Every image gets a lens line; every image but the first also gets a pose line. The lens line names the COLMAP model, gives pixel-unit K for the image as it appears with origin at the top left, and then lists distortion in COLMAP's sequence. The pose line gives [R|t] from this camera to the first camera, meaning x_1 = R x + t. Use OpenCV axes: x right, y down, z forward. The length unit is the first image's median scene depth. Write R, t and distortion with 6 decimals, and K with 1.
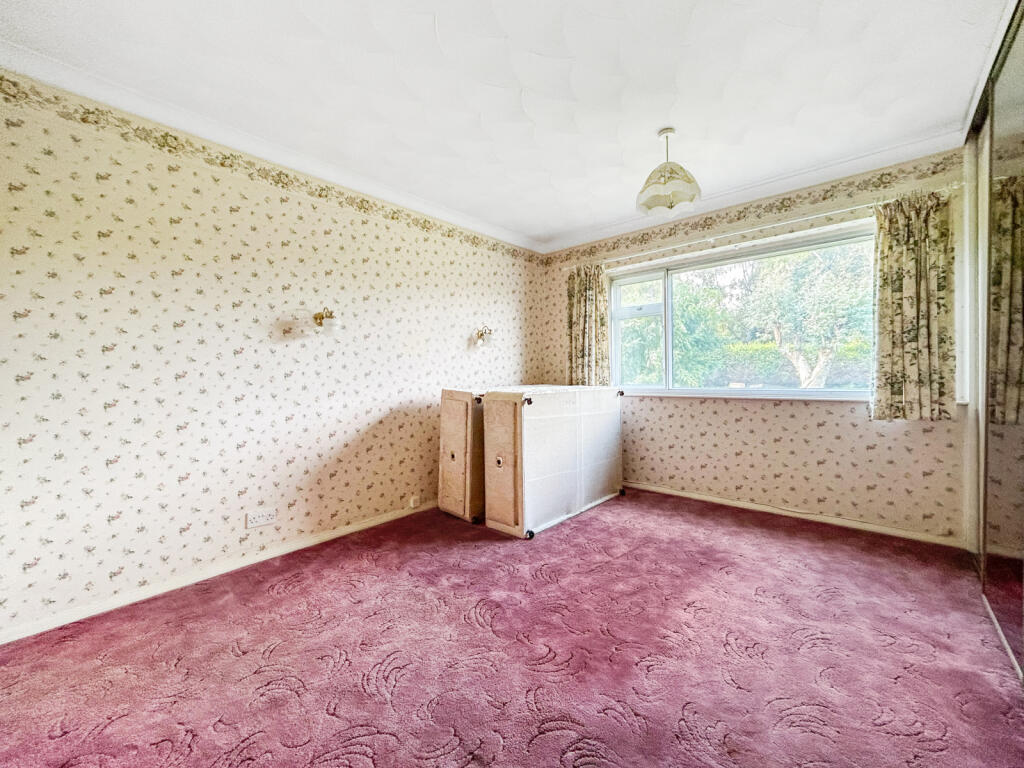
lens RADIAL K [[423.2, 0, 518.1], [0, 423.2, 396.0], [0, 0, 1]] dist [-0.000788, 0.000494]
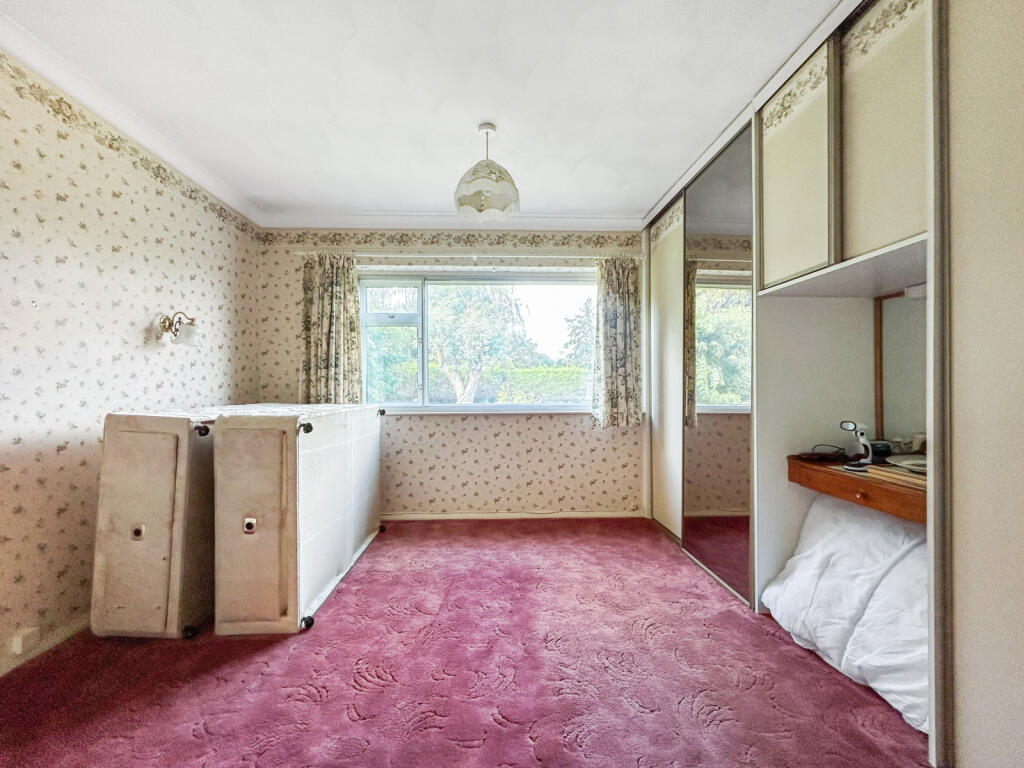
lens RADIAL K [[423.2, 0, 518.1], [0, 423.2, 396.0], [0, 0, 1]] dist [-0.000788, 0.000494]
pose [[0.718071, -0.001553, 0.695968, -0.172704], [0.028730, 0.999211, -0.027413, -0.008853], [-0.695376, 0.039680, 0.717549, 0.222873]]
